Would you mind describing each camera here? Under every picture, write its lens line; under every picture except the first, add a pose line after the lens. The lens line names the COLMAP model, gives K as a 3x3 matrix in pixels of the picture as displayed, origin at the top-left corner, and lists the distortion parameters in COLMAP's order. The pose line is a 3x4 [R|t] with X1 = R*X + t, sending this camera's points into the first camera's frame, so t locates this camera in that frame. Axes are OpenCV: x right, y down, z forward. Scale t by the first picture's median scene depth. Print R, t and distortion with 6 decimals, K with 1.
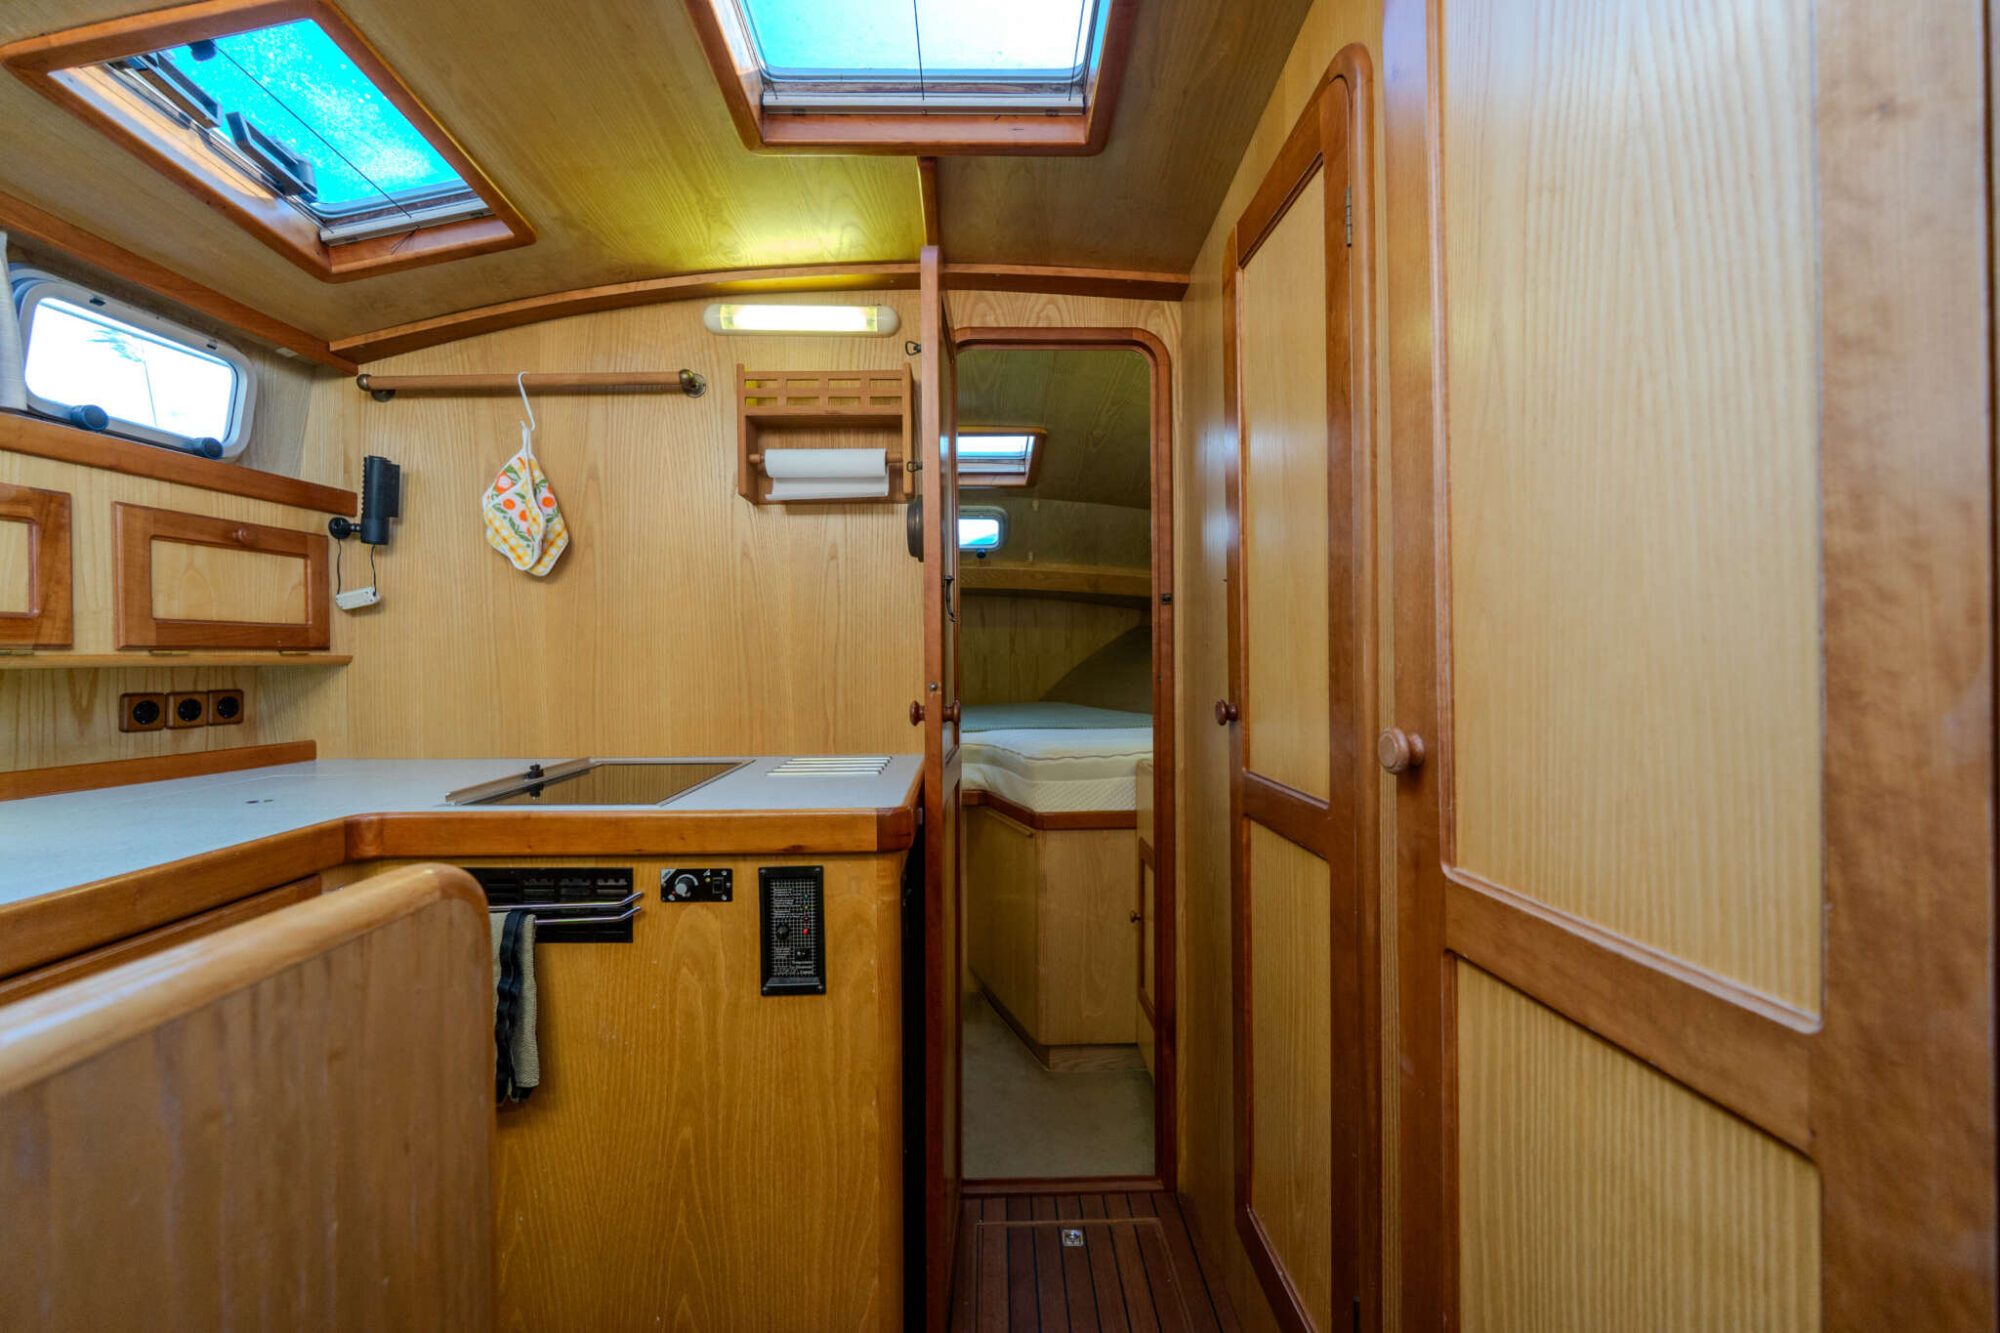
lens RADIAL K [[831.2, 0, 991.1], [0, 831.2, 659.1], [0, 0, 1]] dist [-0.000521, -0.002305]
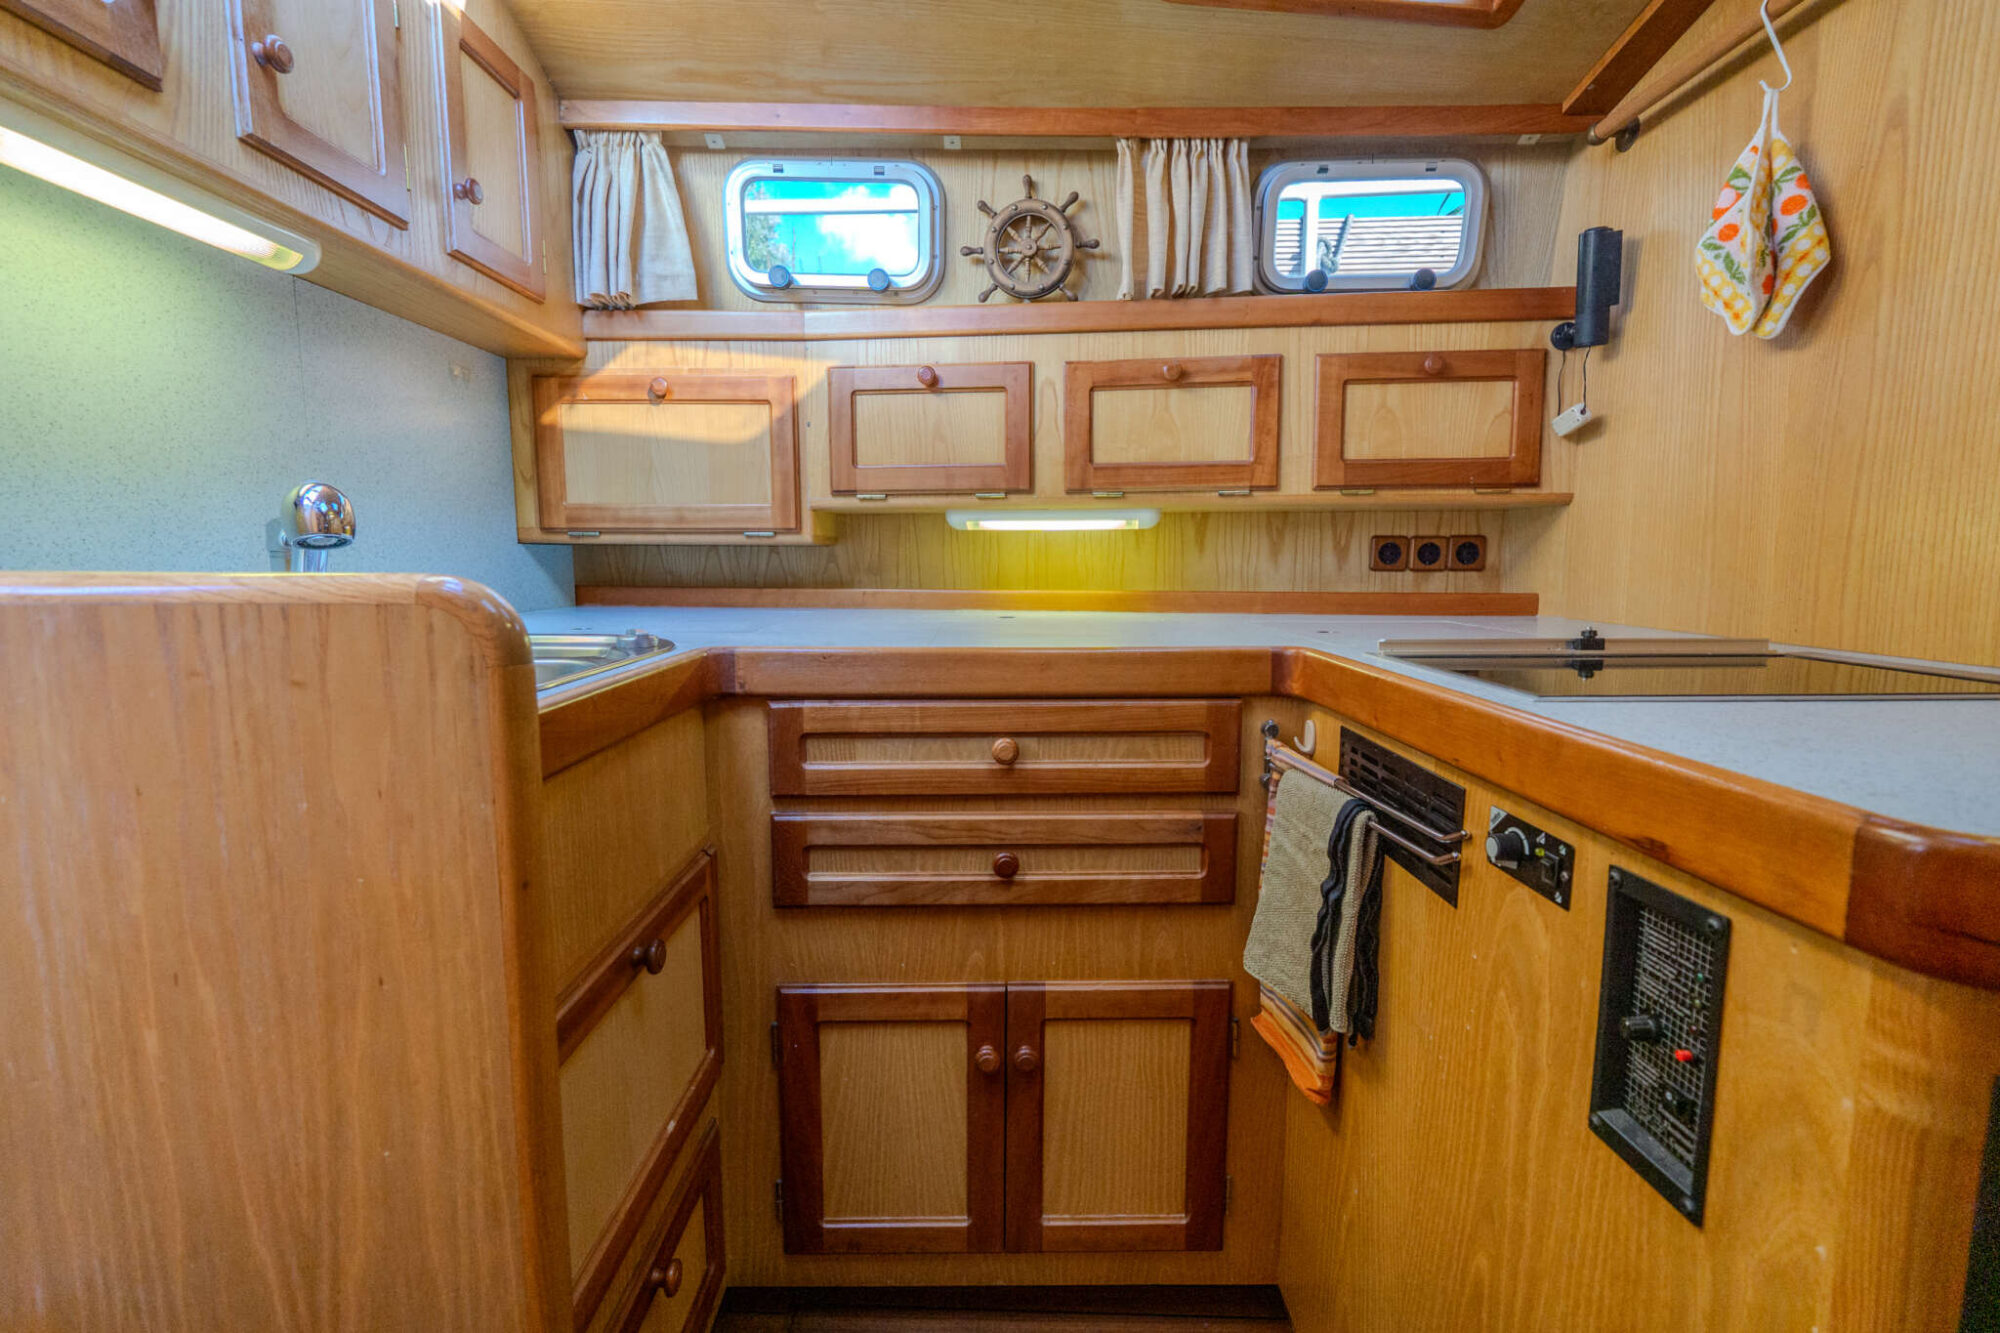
lens RADIAL K [[875.1, 0, 990.6], [0, 875.1, 657.0], [0, 0, 1]] dist [-0.001496, -0.001168]
pose [[-0.009651, 0.122706, -0.992396, 0.124987], [-0.001868, 0.992438, 0.122729, 0.054376], [0.999952, 0.003039, -0.009348, 0.449448]]
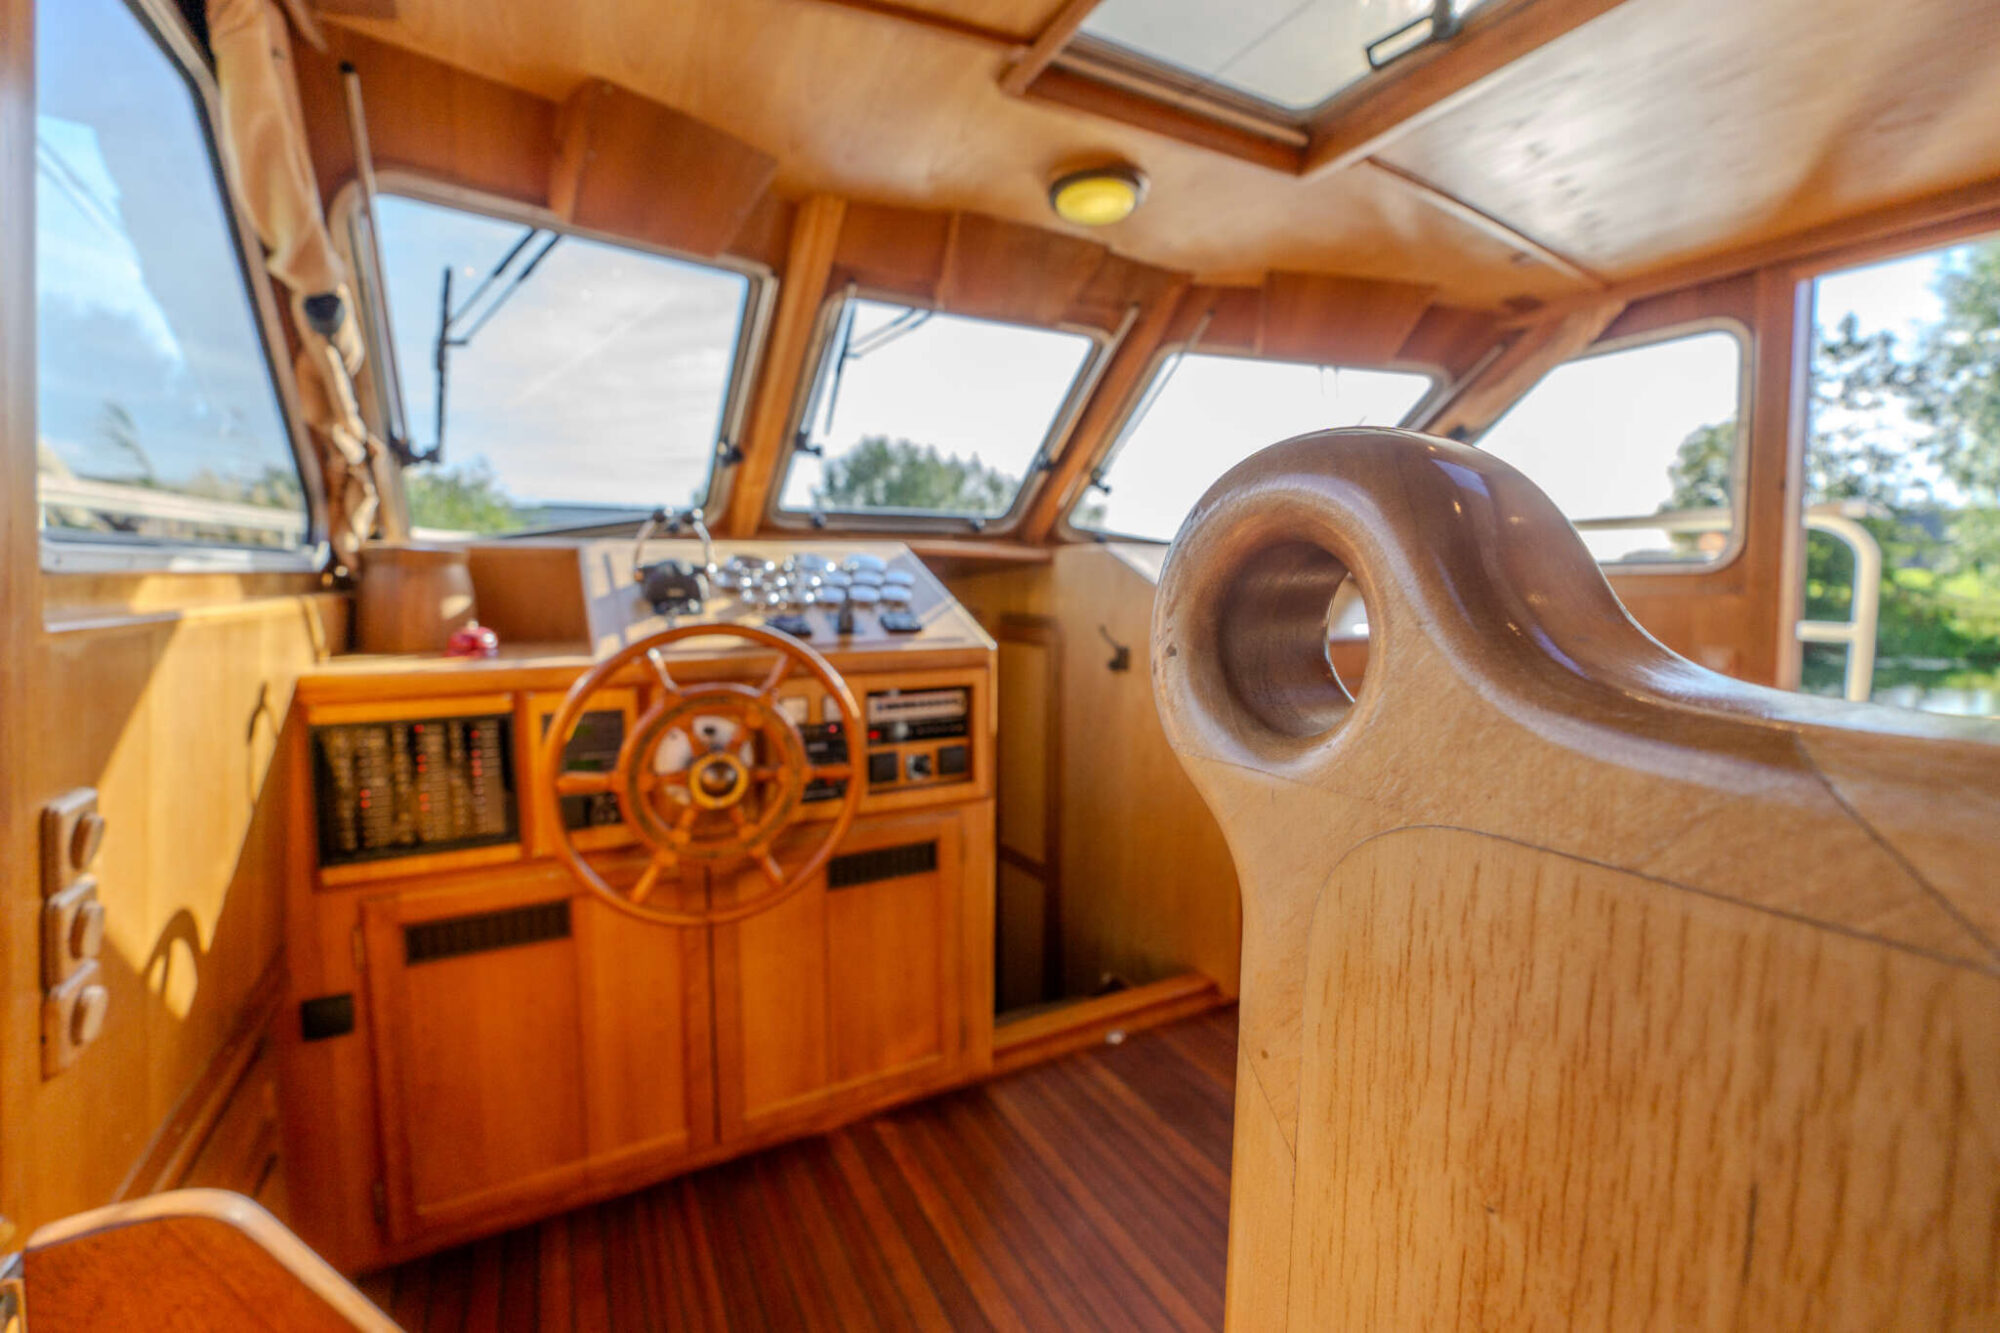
lens RADIAL K [[836.9, 0, 998.0], [0, 836.9, 660.0], [0, 0, 1]] dist [-0.005490, -0.000434]
pose [[0.885274, -0.040508, 0.463302, -0.666157], [-0.009085, 0.994503, 0.104312, -0.512520], [-0.464981, -0.096553, 0.880040, -1.258544]]
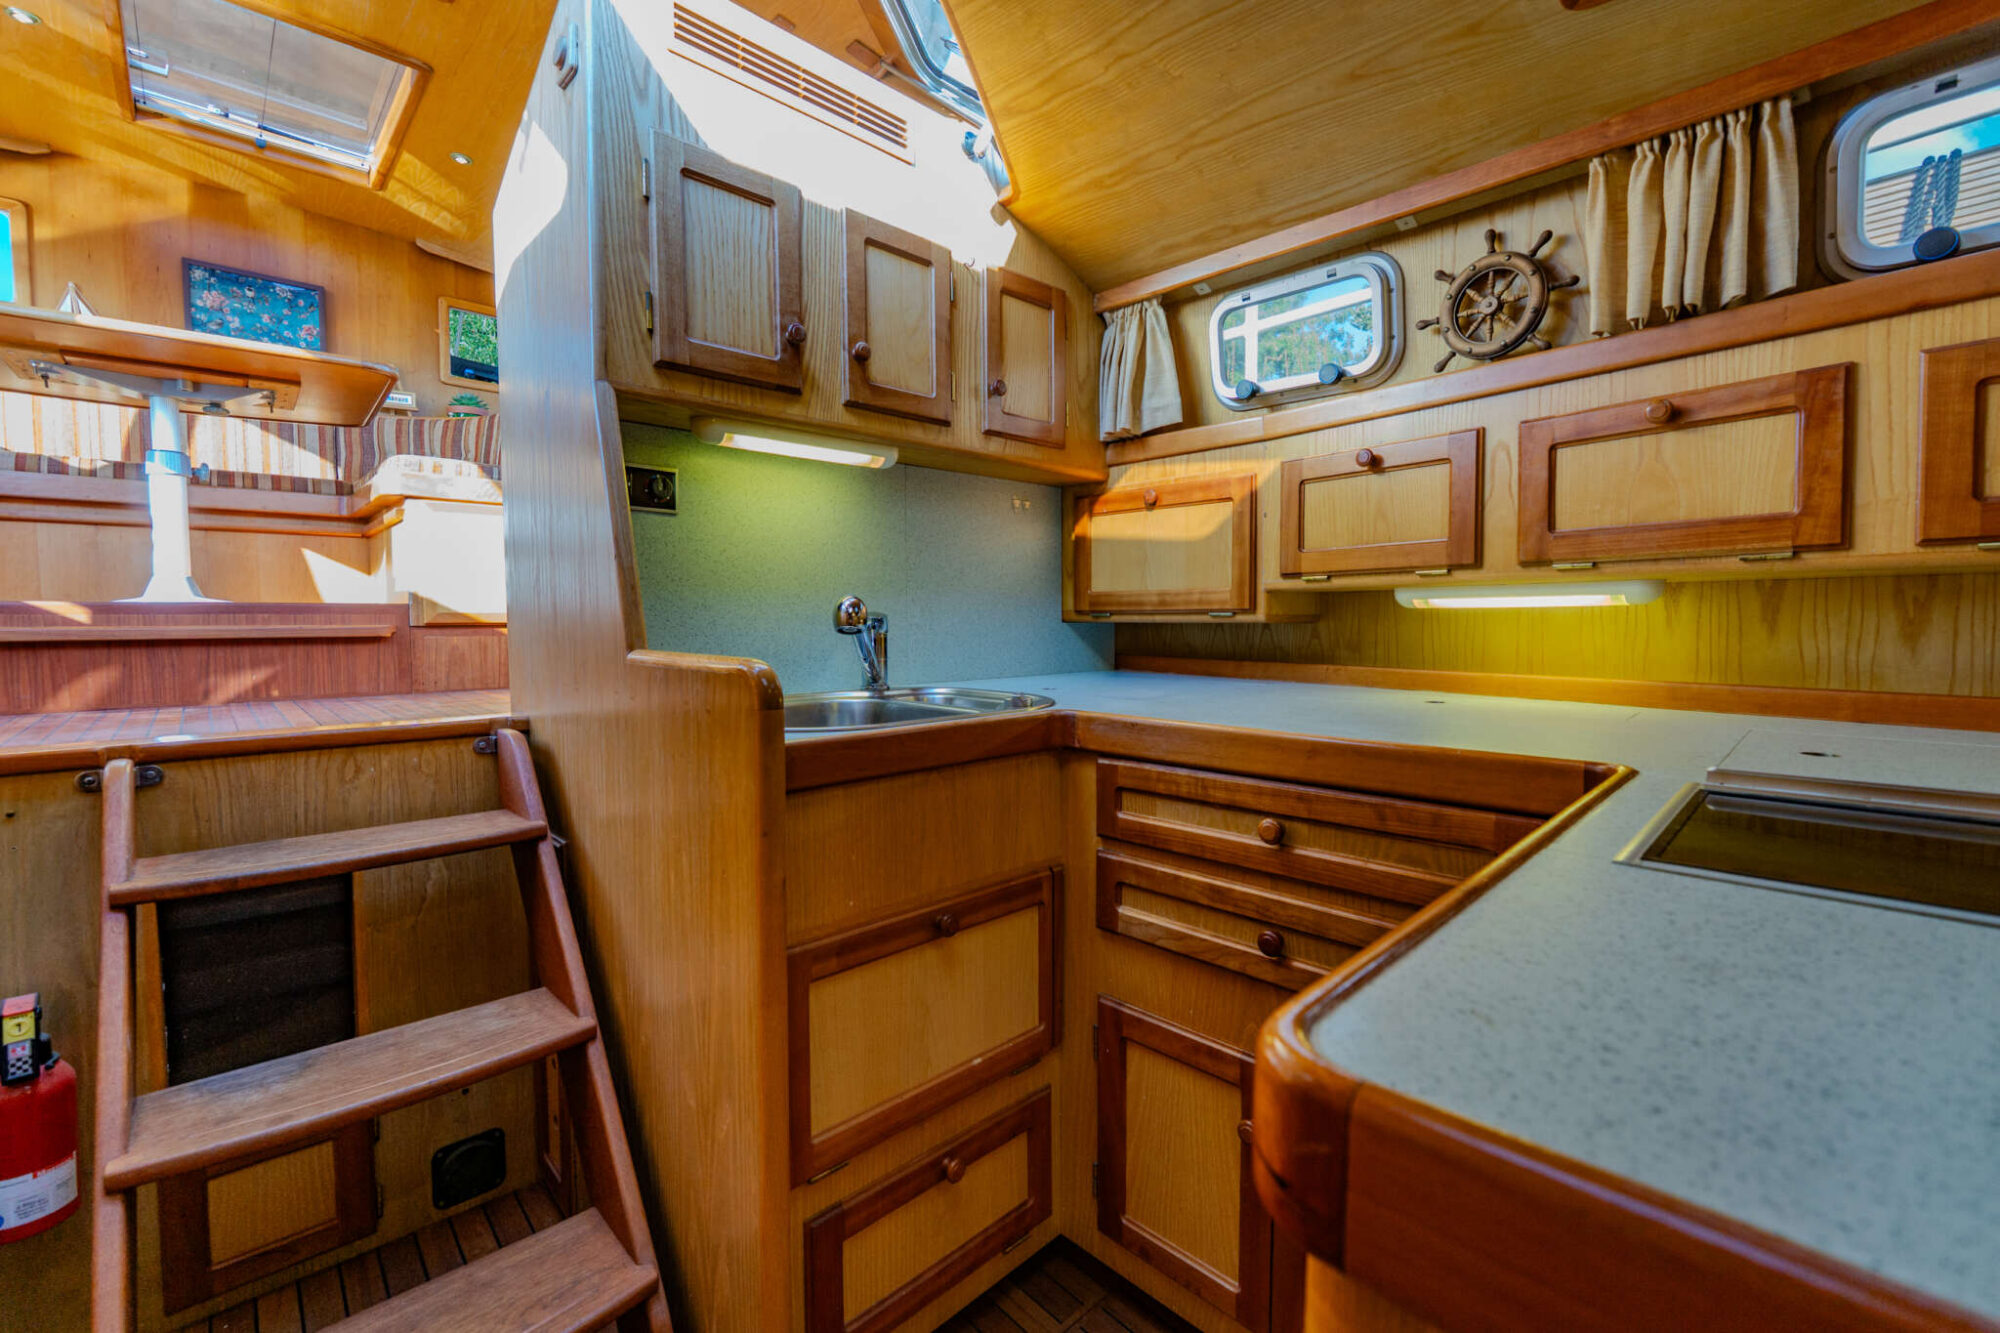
lens RADIAL K [[831.2, 0, 991.1], [0, 831.2, 659.1], [0, 0, 1]] dist [-0.000521, -0.002305]
pose [[-0.725767, 0.042611, -0.686619, 0.077917], [0.008052, 0.998538, 0.053456, 0.035900], [0.687893, 0.033268, -0.725049, 0.760217]]
